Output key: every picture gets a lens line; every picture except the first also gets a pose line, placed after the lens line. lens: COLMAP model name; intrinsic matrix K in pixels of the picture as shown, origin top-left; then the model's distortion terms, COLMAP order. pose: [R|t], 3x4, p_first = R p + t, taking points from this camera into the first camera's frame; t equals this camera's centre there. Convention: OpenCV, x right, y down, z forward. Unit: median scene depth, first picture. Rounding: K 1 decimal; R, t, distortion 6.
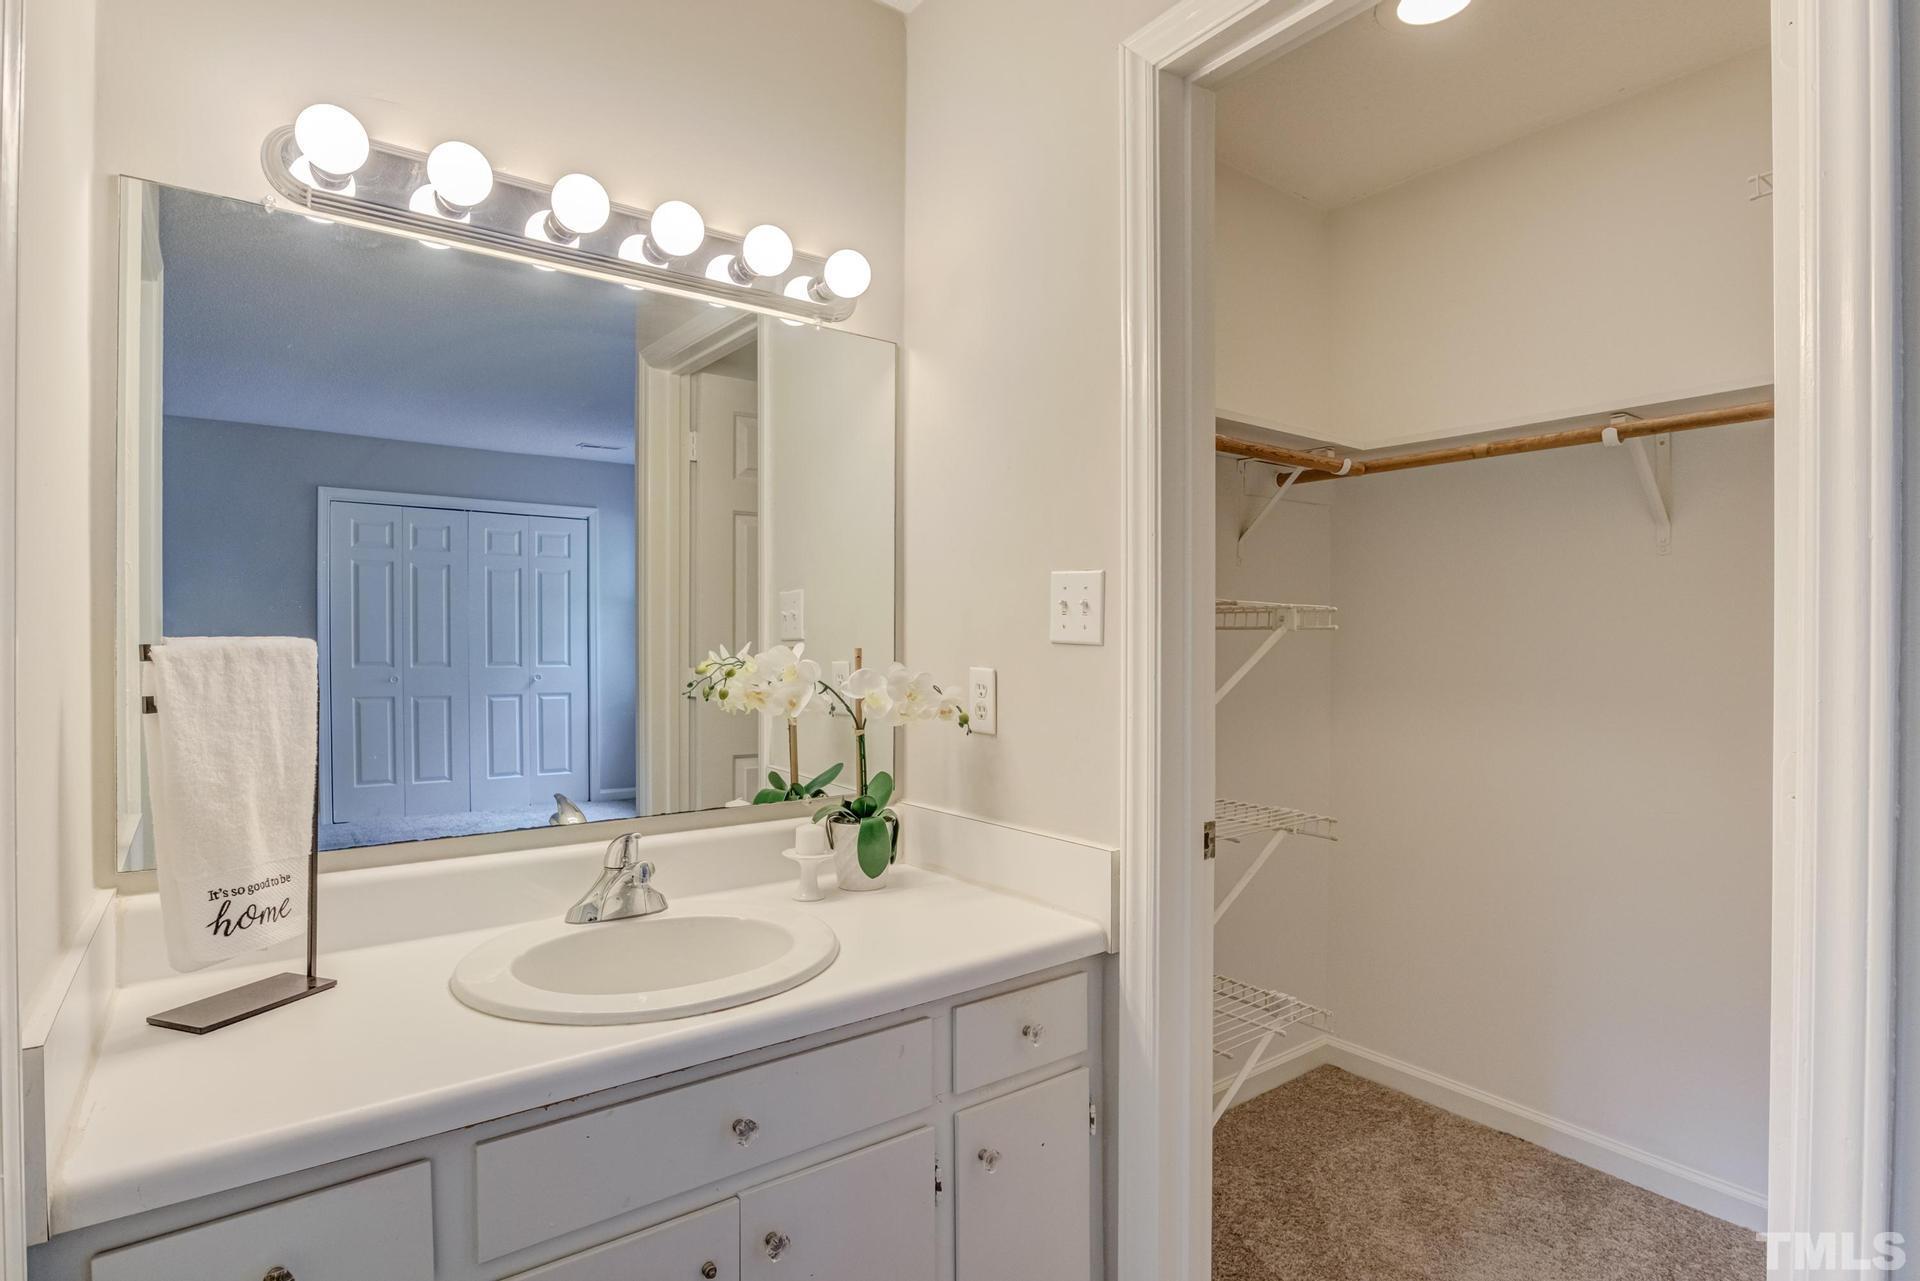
lens RADIAL K [[973.8, 0, 968.5], [0, 973.8, 639.9], [0, 0, 1]] dist [-0.044902, 0.011295]
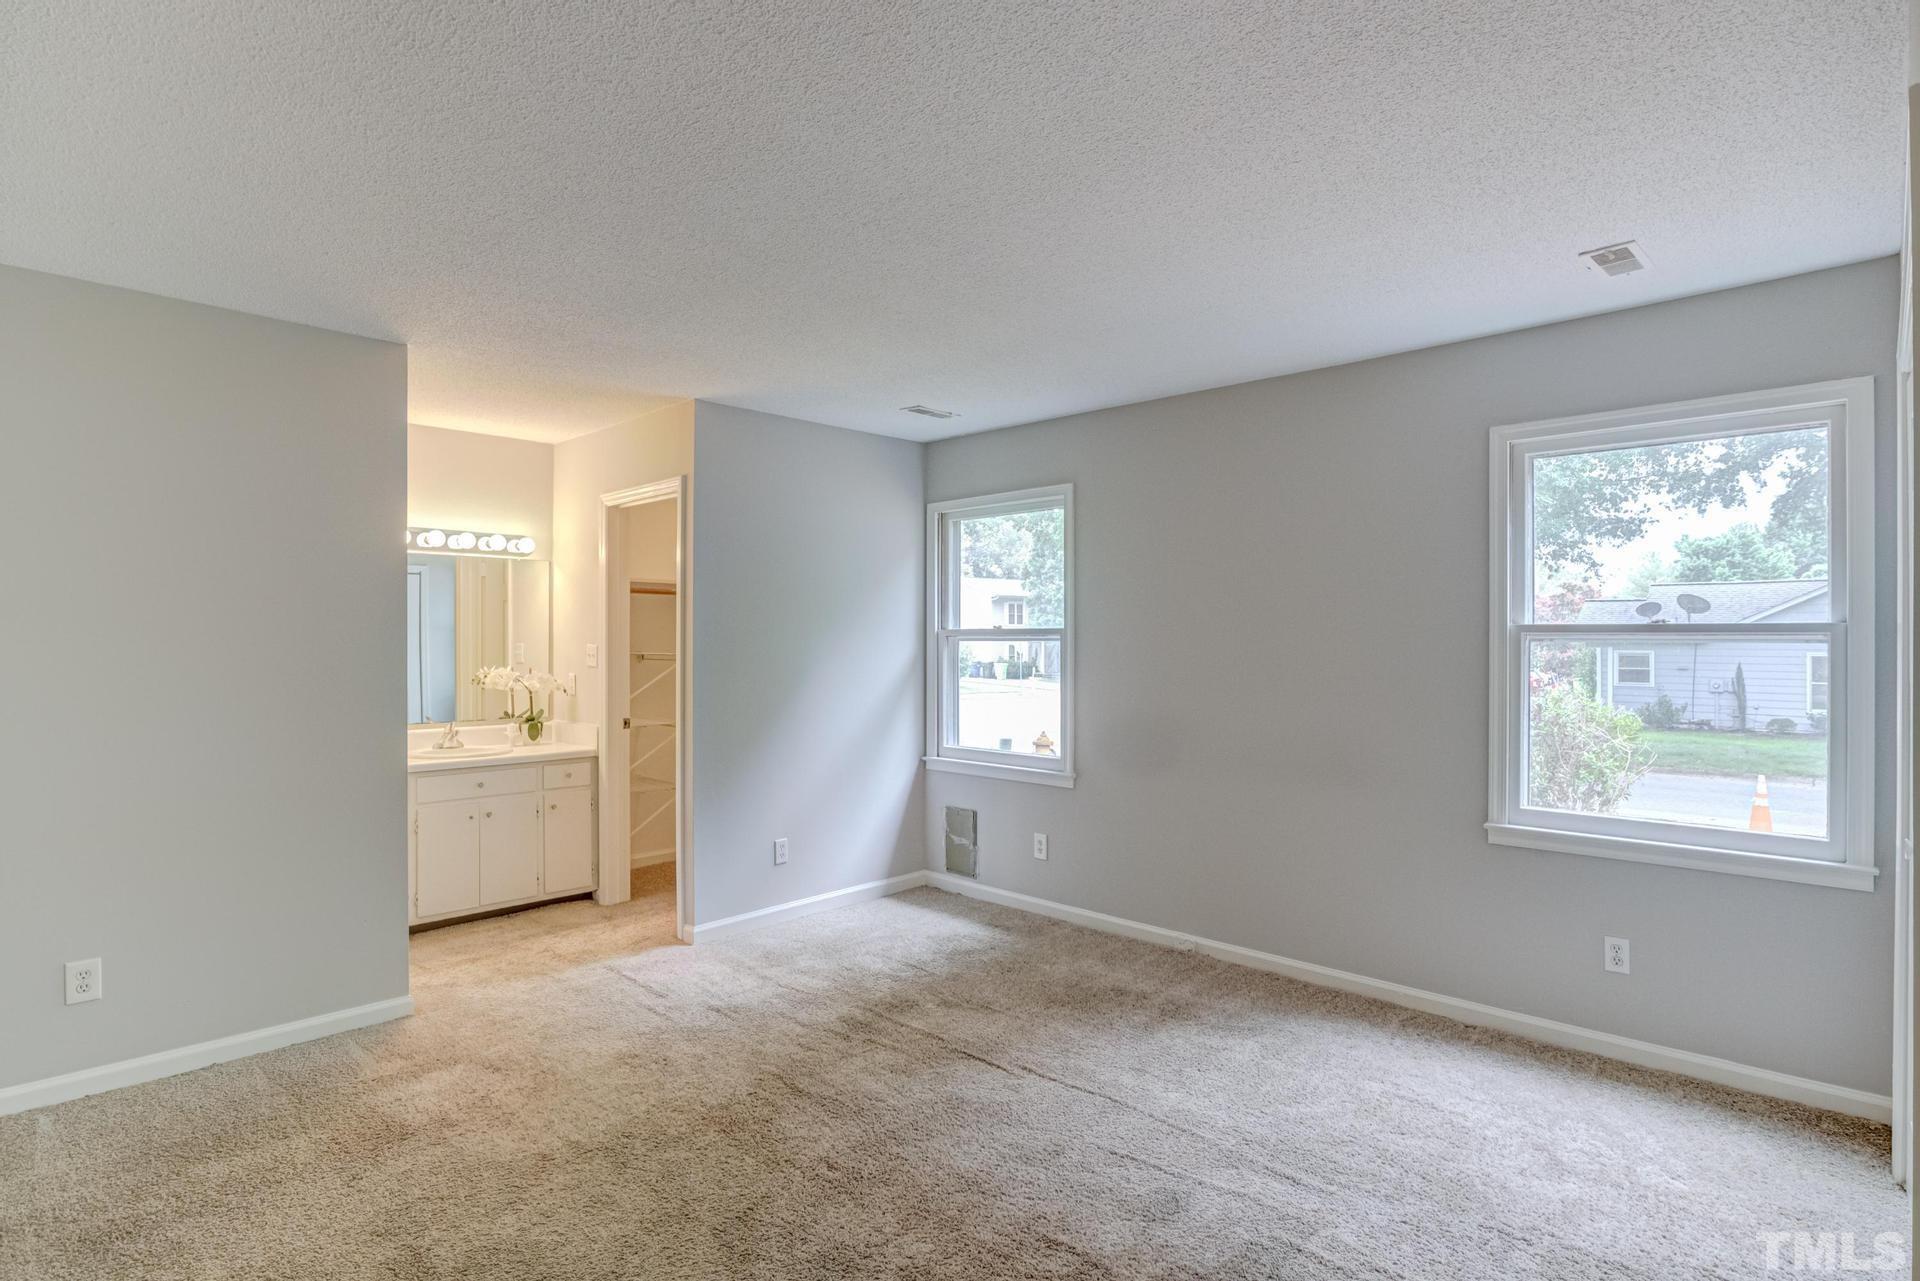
lens RADIAL K [[973.8, 0, 965.8], [0, 973.8, 642.3], [0, 0, 1]] dist [-0.044902, 0.011295]
pose [[0.987870, 0.001376, 0.155278, 0.797775], [-0.000946, 0.999995, -0.002848, -0.066688], [-0.155281, 0.002667, 0.987867, -2.304445]]
